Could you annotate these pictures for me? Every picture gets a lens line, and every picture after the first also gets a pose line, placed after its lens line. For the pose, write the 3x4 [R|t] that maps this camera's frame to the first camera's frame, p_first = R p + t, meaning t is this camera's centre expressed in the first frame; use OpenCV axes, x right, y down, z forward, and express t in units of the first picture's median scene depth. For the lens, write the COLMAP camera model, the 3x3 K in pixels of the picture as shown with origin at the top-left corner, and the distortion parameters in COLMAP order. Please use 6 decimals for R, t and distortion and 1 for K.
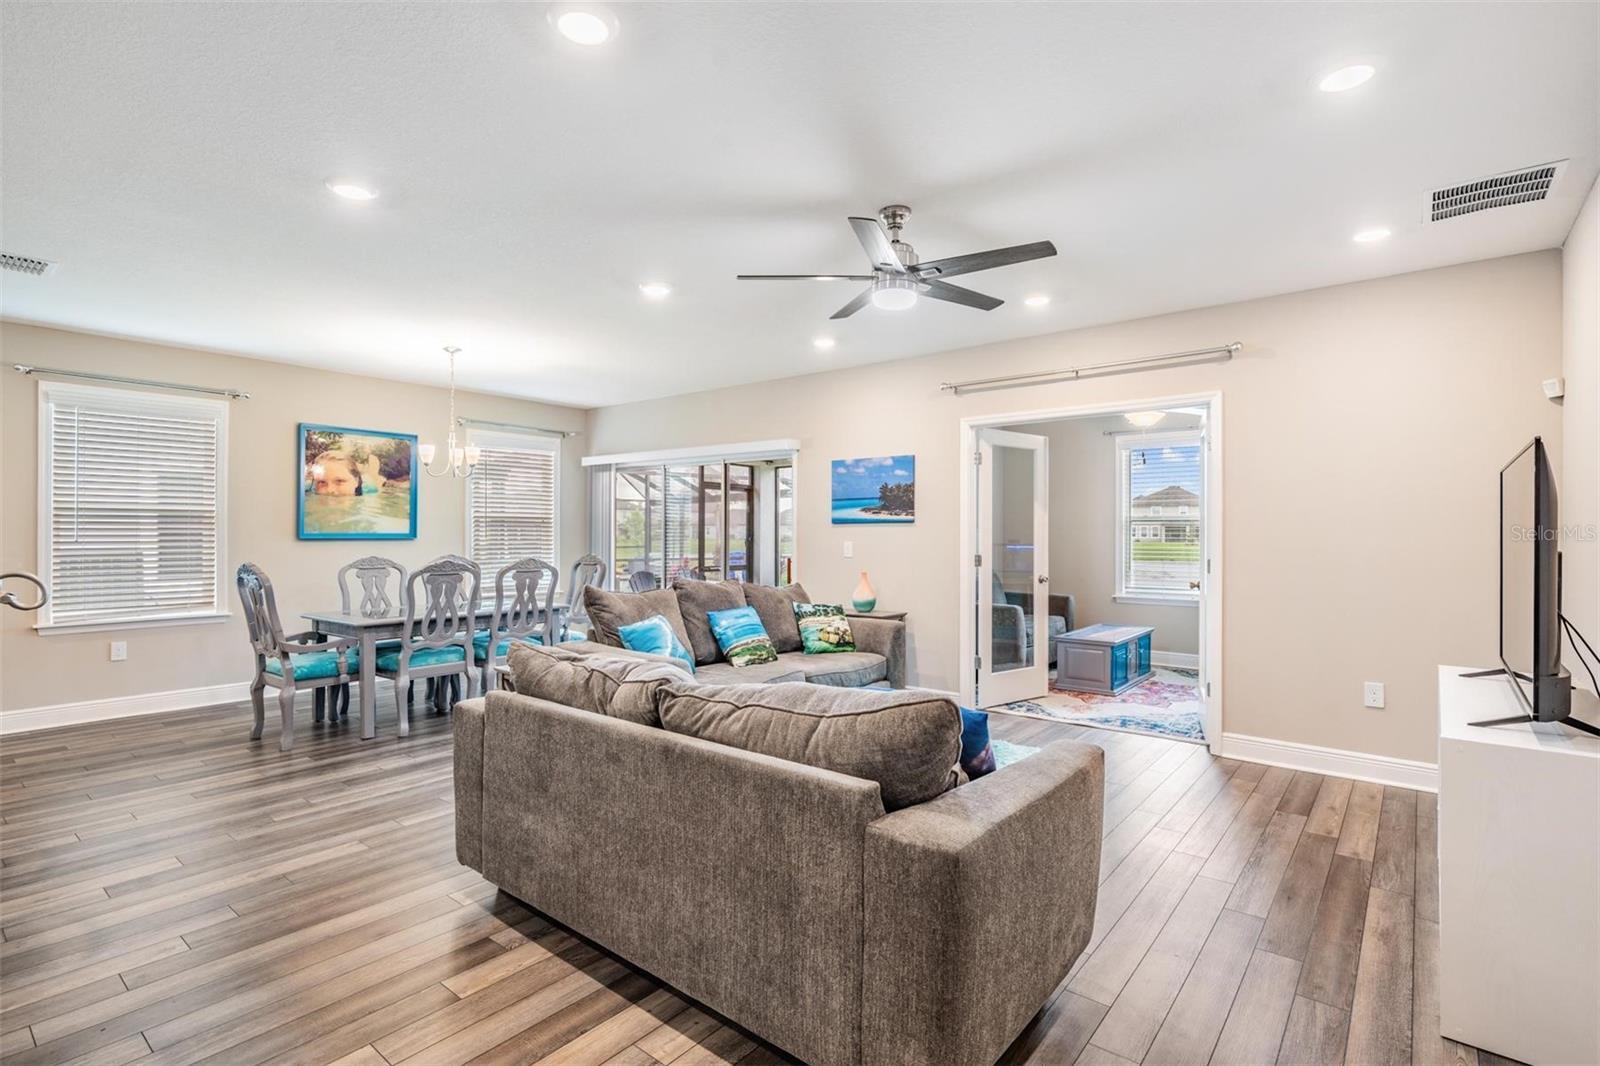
lens RADIAL K [[752.1, 0, 810.9], [0, 752.1, 536.7], [0, 0, 1]] dist [-0.018713, 0.005584]
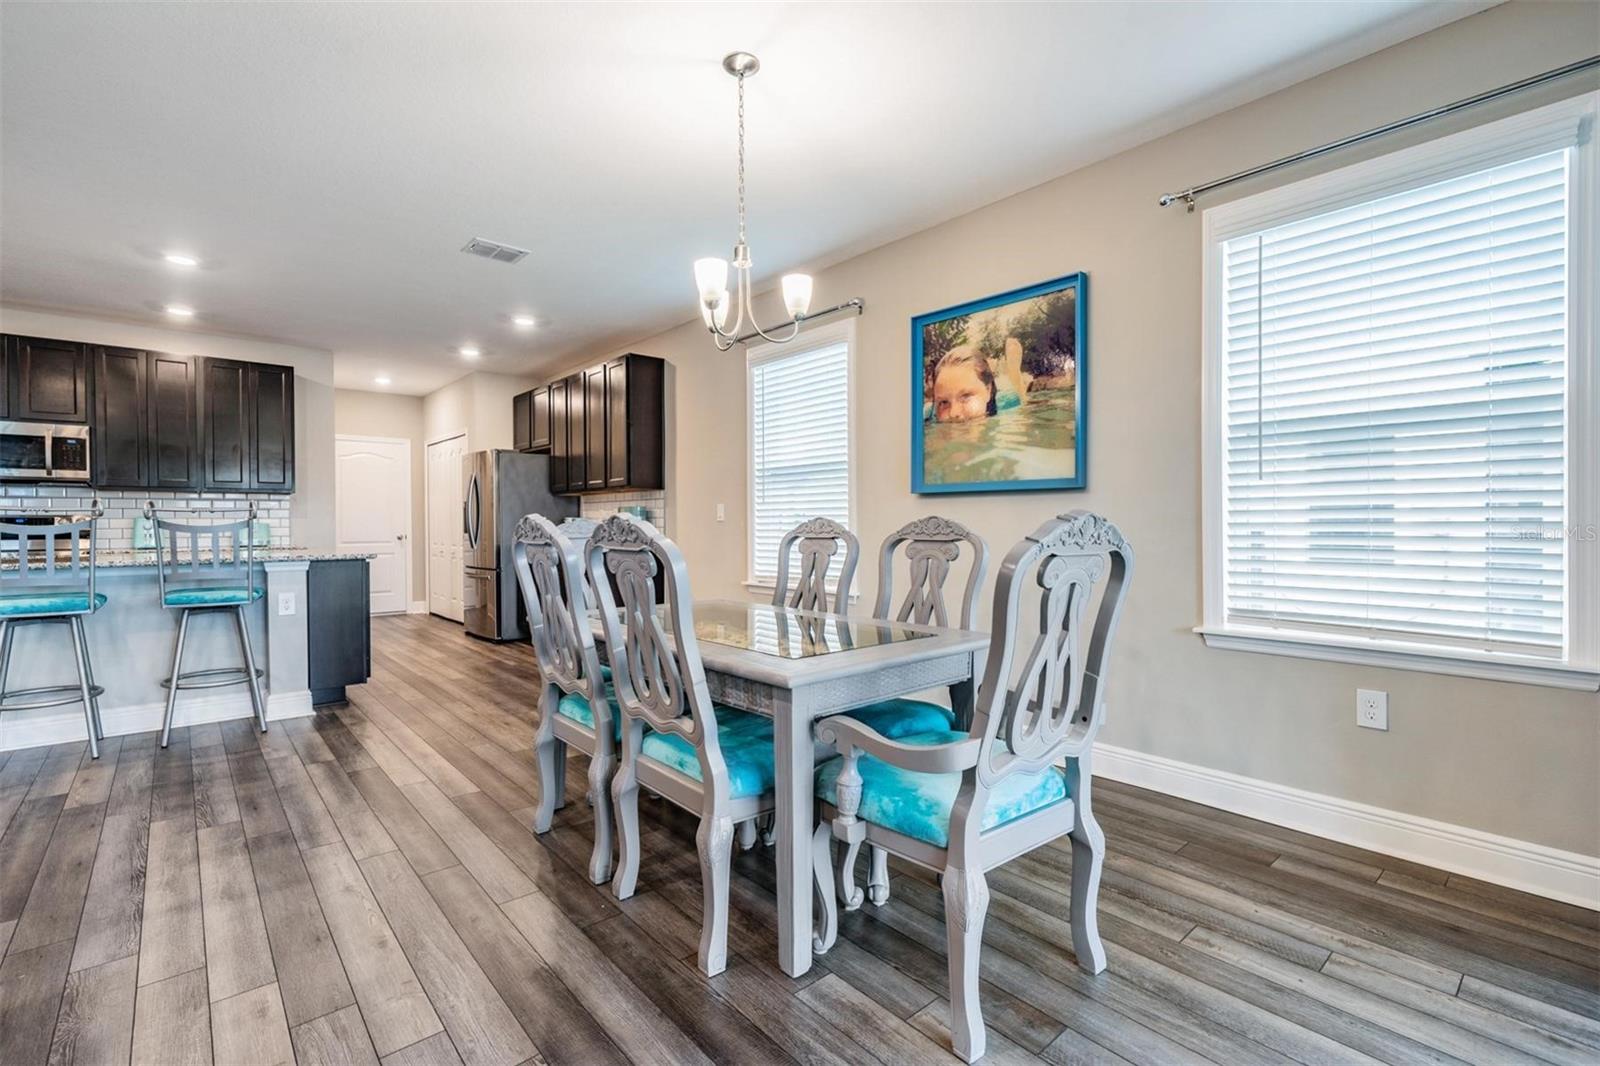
lens RADIAL K [[718.8, 0, 783.9], [0, 718.8, 524.1], [0, 0, 1]] dist [-0.003228, 0.001175]
pose [[-0.189928, -0.000999, -0.981798, -0.043397], [-0.004401, 0.999990, -0.000166, 0.029694], [0.981788, 0.004290, -0.189930, 1.008686]]
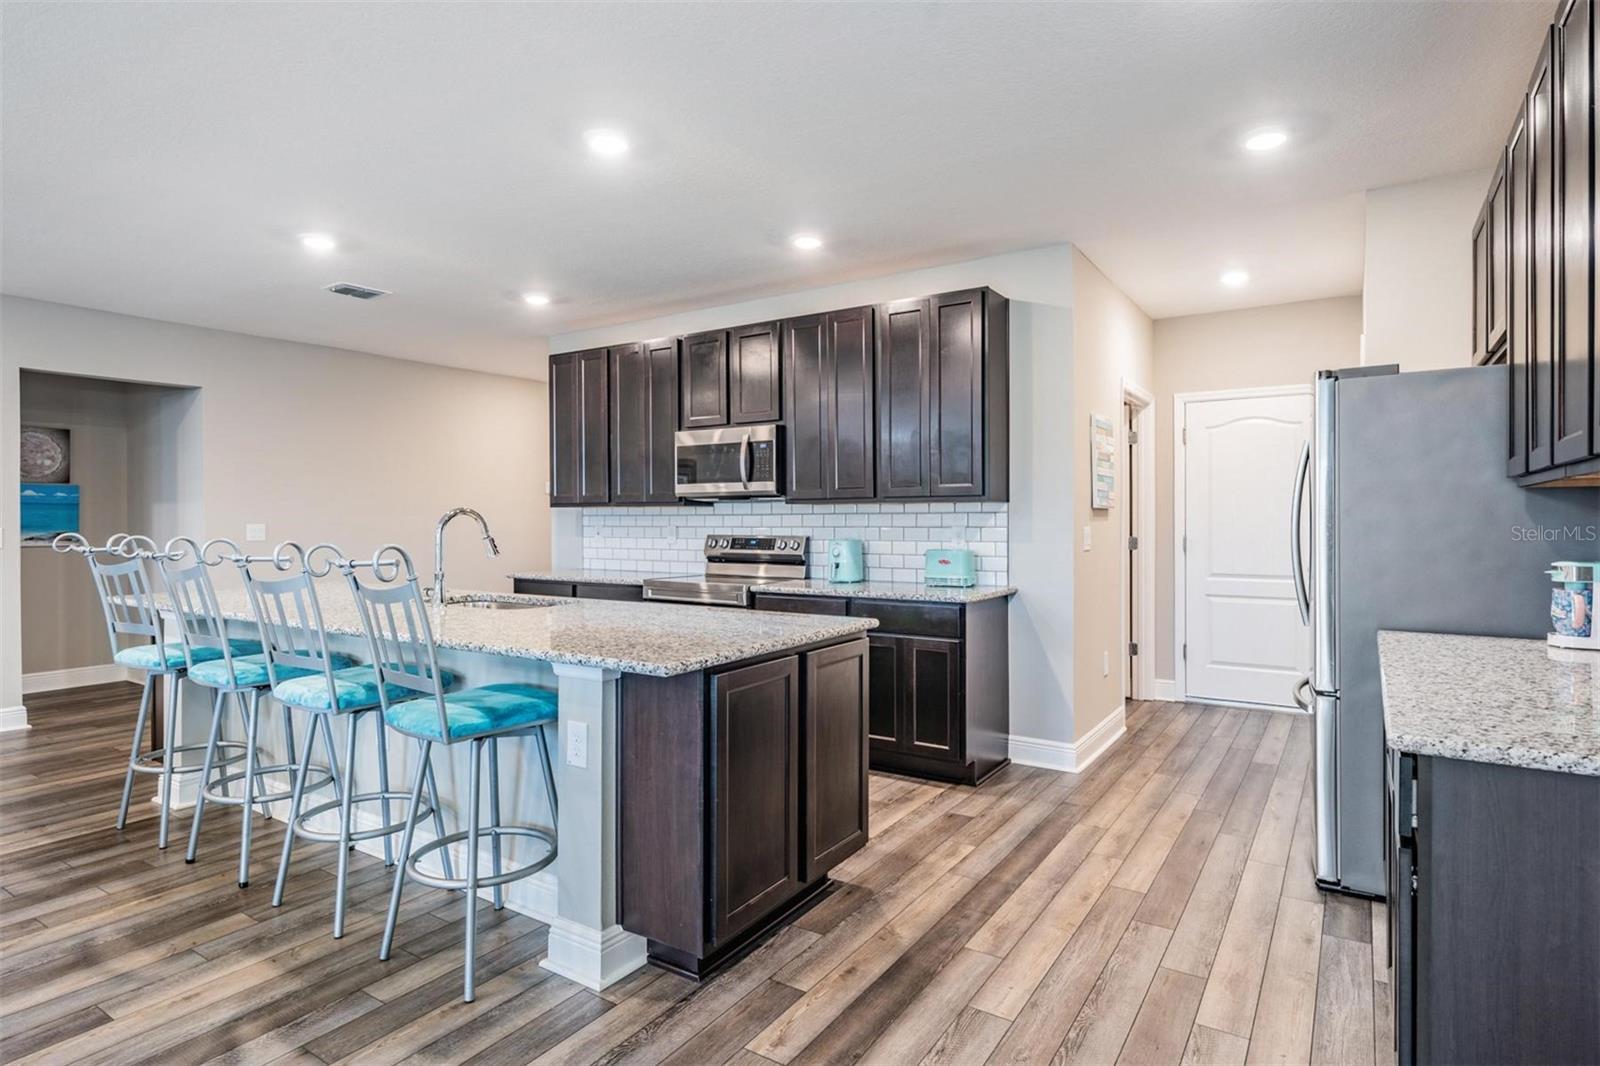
lens RADIAL K [[851.4, 0, 820.7], [0, 851.4, 518.8], [0, 0, 1]] dist [0.007546, 0.000702]
pose [[-0.994726, -0.000331, -0.102565, -0.678753], [-0.001321, 0.999953, 0.009589, -0.002733], [0.102557, 0.009674, -0.994680, 0.836824]]
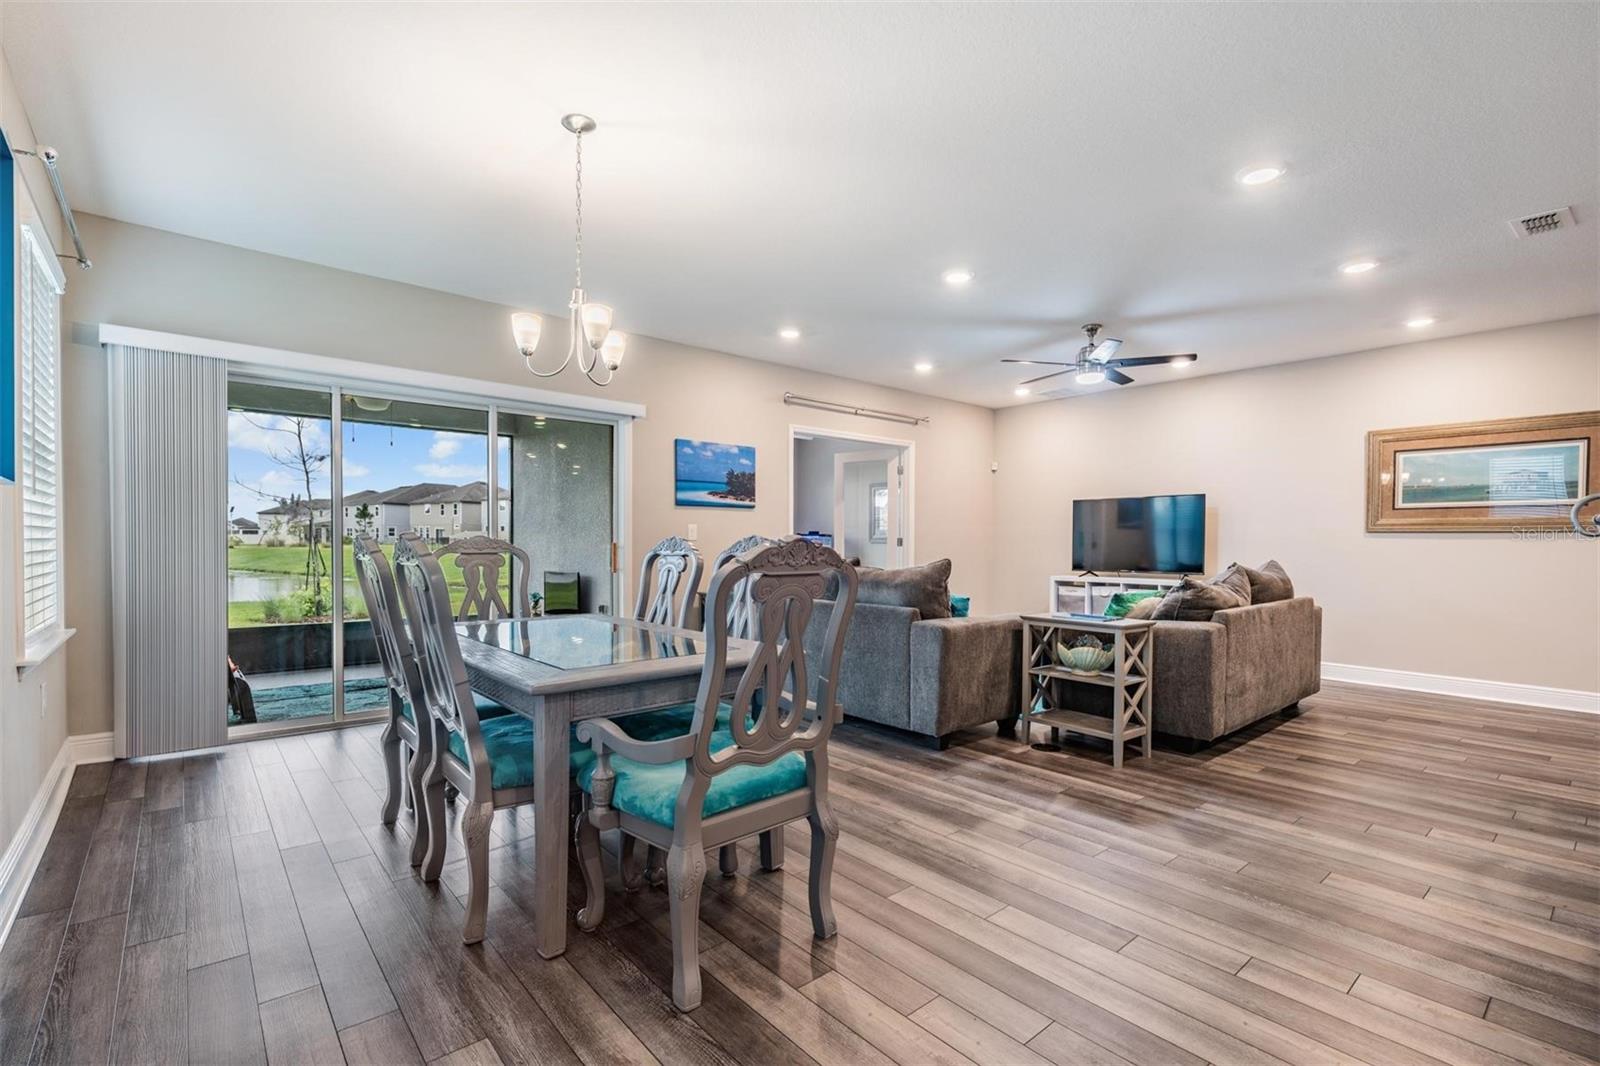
lens RADIAL K [[718.8, 0, 774.7], [0, 718.8, 566.1], [0, 0, 1]] dist [-0.003228, 0.001175]
pose [[0.211257, -0.034438, 0.976824, -0.847839], [0.000755, 0.999385, 0.035070, 0.028106], [-0.977430, -0.006672, 0.211153, 0.696439]]
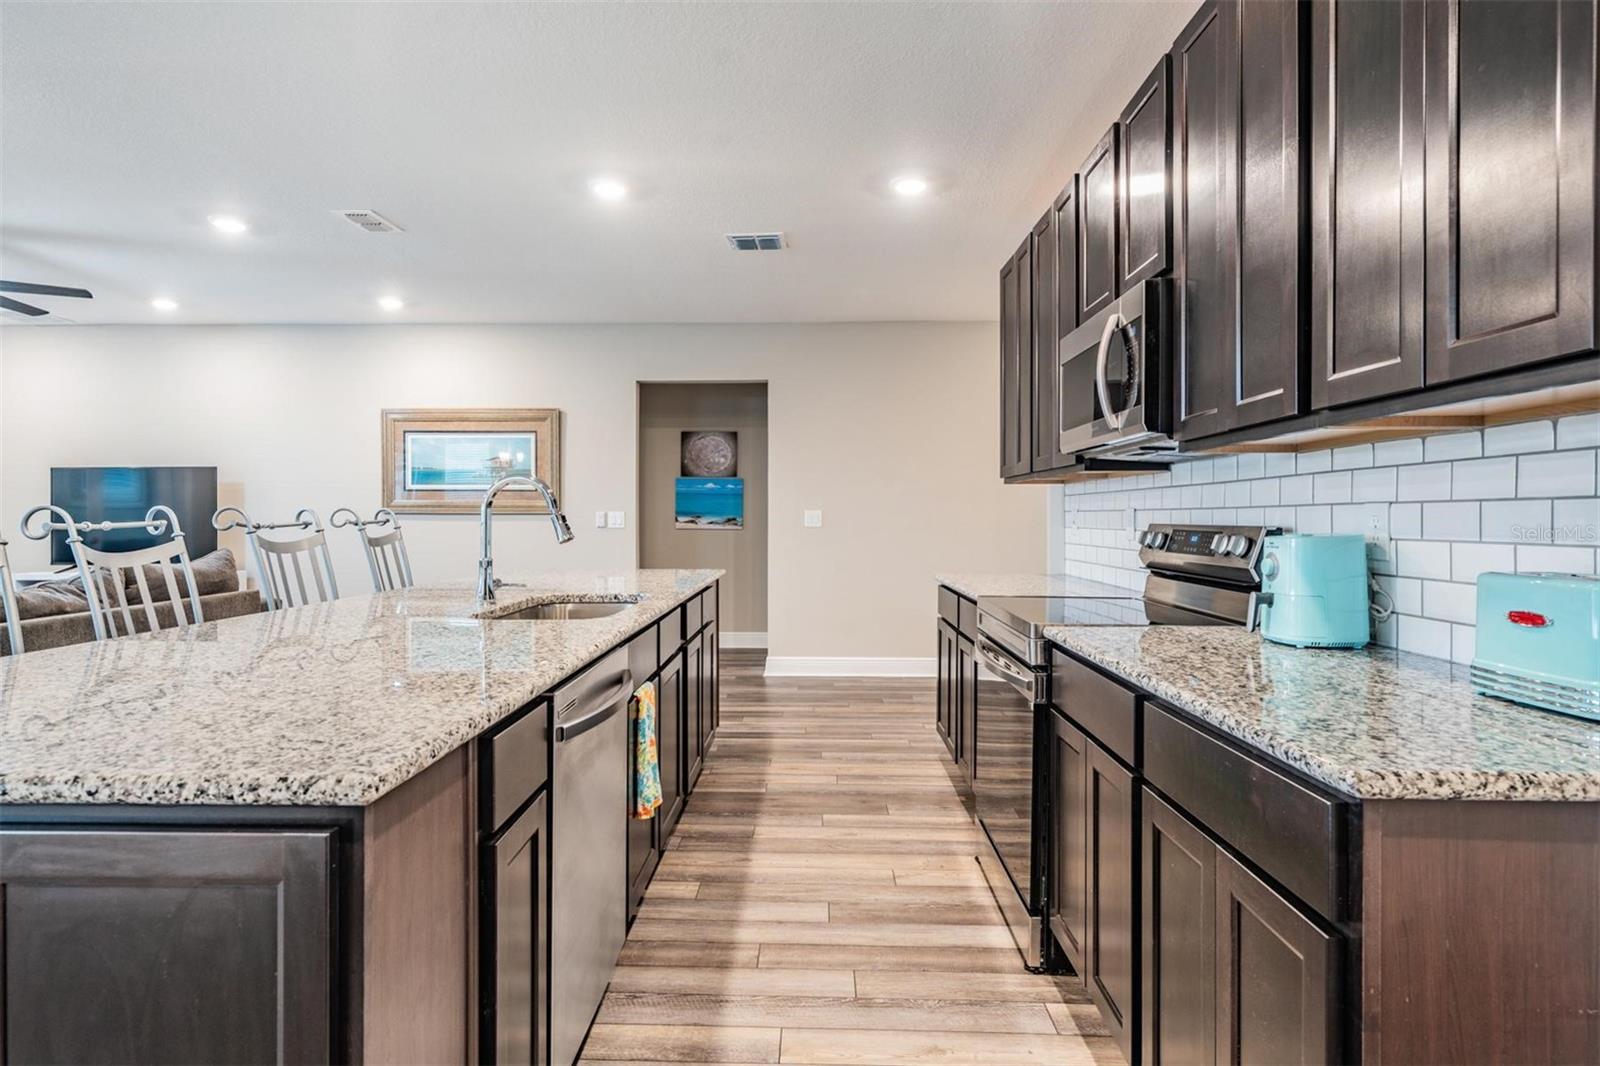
lens RADIAL K [[851.4, 0, 801.0], [0, 851.4, 521.3], [0, 0, 1]] dist [0.007546, 0.000702]
pose [[-0.598688, -0.007757, 0.800945, -0.930903], [0.003214, 0.999922, 0.012086, 0.015527], [-0.800976, 0.009810, -0.598616, 0.362253]]
